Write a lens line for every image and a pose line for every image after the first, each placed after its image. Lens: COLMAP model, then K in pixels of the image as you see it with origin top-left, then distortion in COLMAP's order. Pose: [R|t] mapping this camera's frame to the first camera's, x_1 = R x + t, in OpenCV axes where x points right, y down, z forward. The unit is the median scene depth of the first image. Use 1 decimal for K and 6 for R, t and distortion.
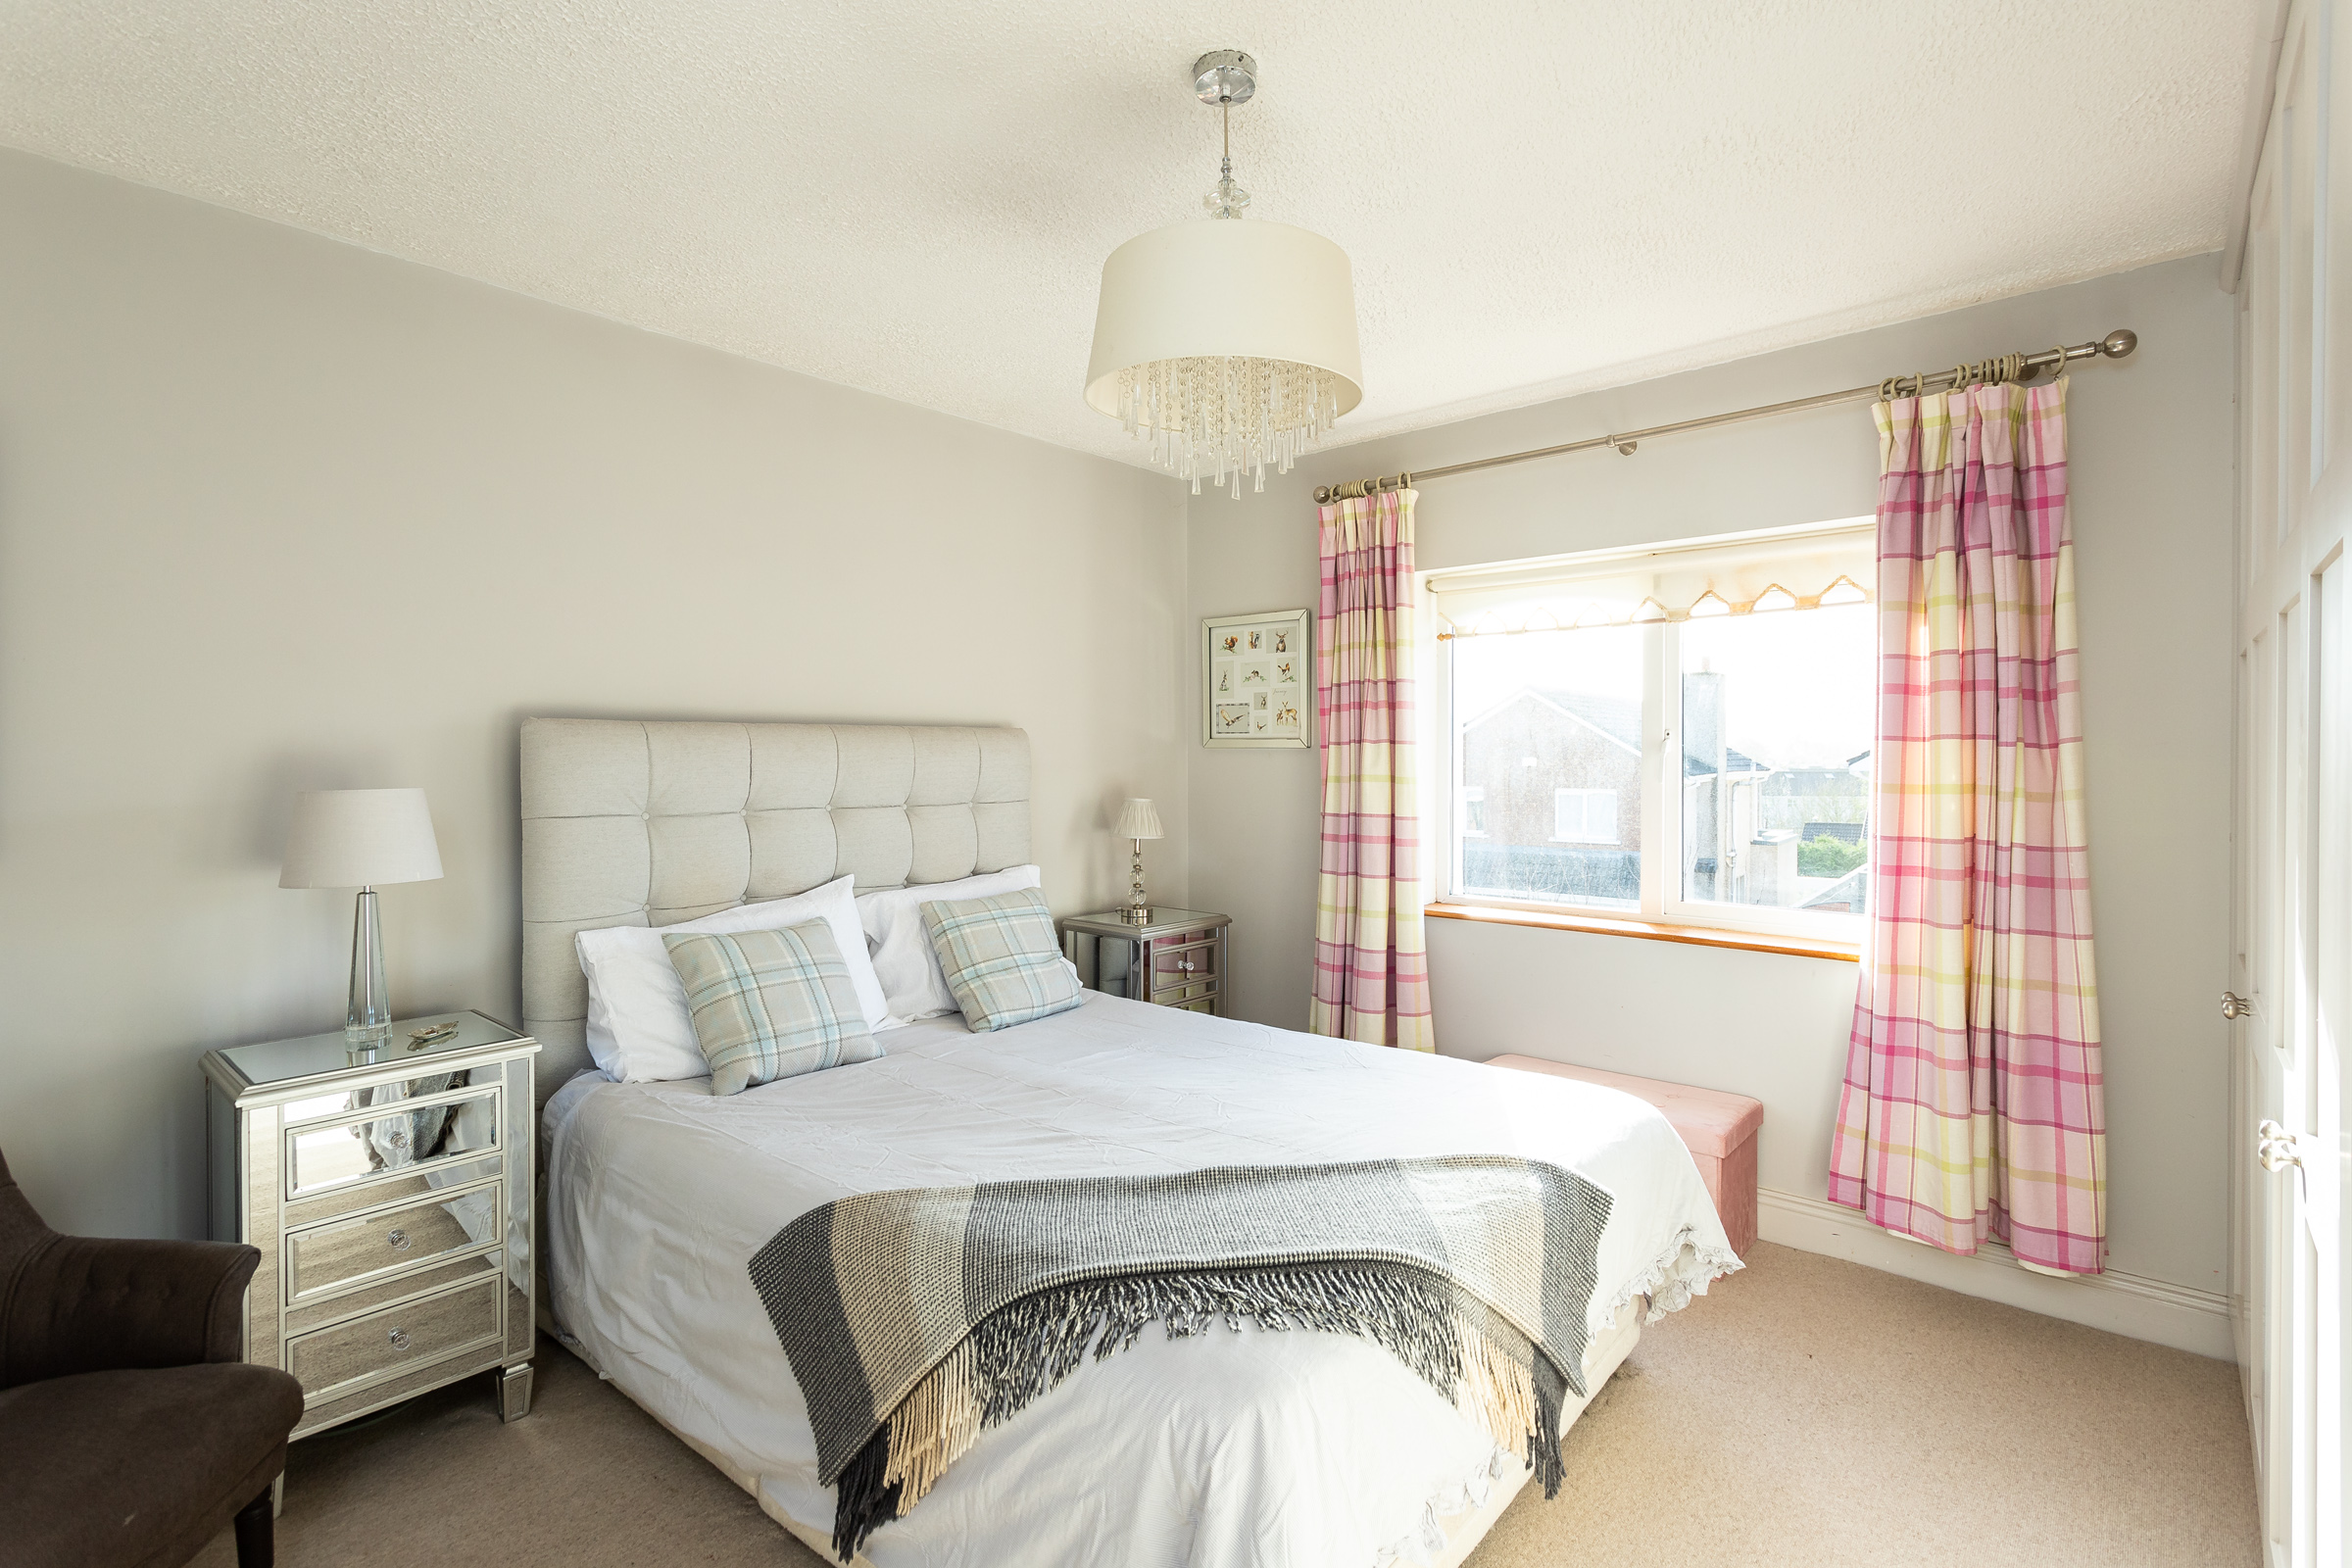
lens RADIAL K [[1125.8, 0, 1173.8], [0, 1125.8, 764.4], [0, 0, 1]] dist [-0.000183, 0.000079]
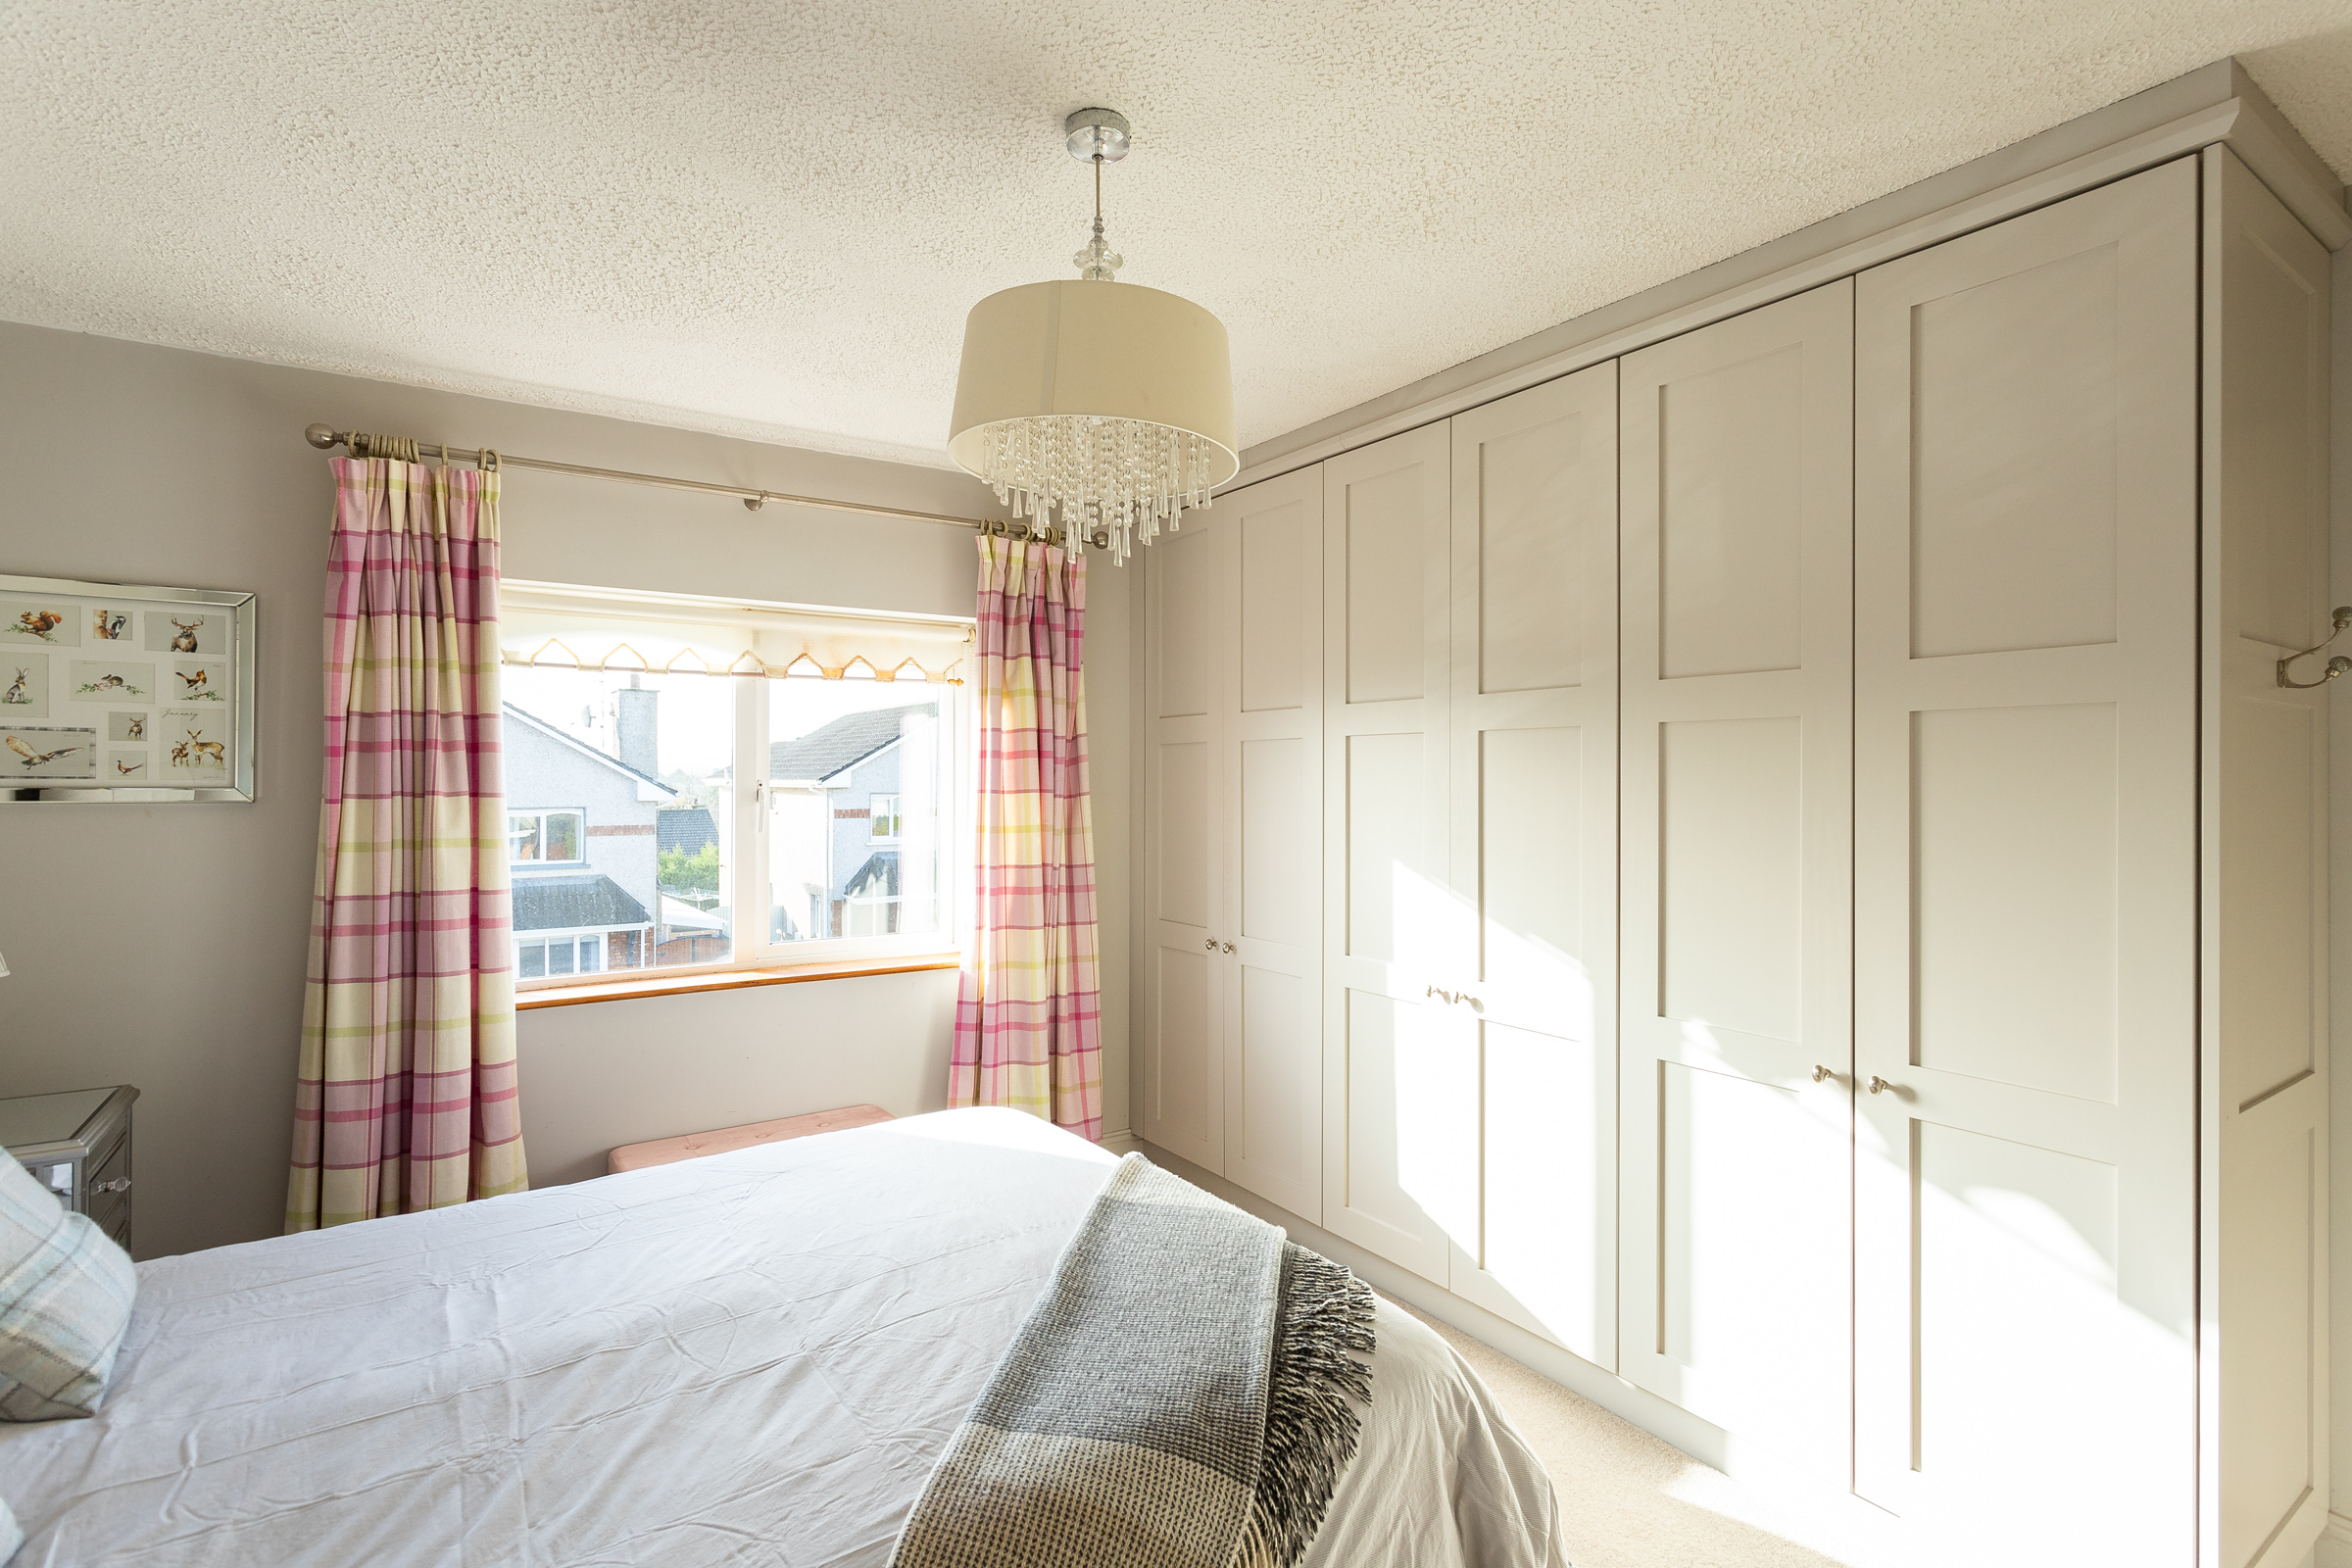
lens RADIAL K [[1123.5, 0, 1176.0], [0, 1123.5, 784.0], [0, 0, 1]] dist [0.000919, 0.000022]
pose [[0.247604, -0.002334, 0.968858, -0.434778], [0.010392, 0.999946, -0.000247, -0.022111], [-0.968806, 0.010130, 0.247615, 0.347335]]
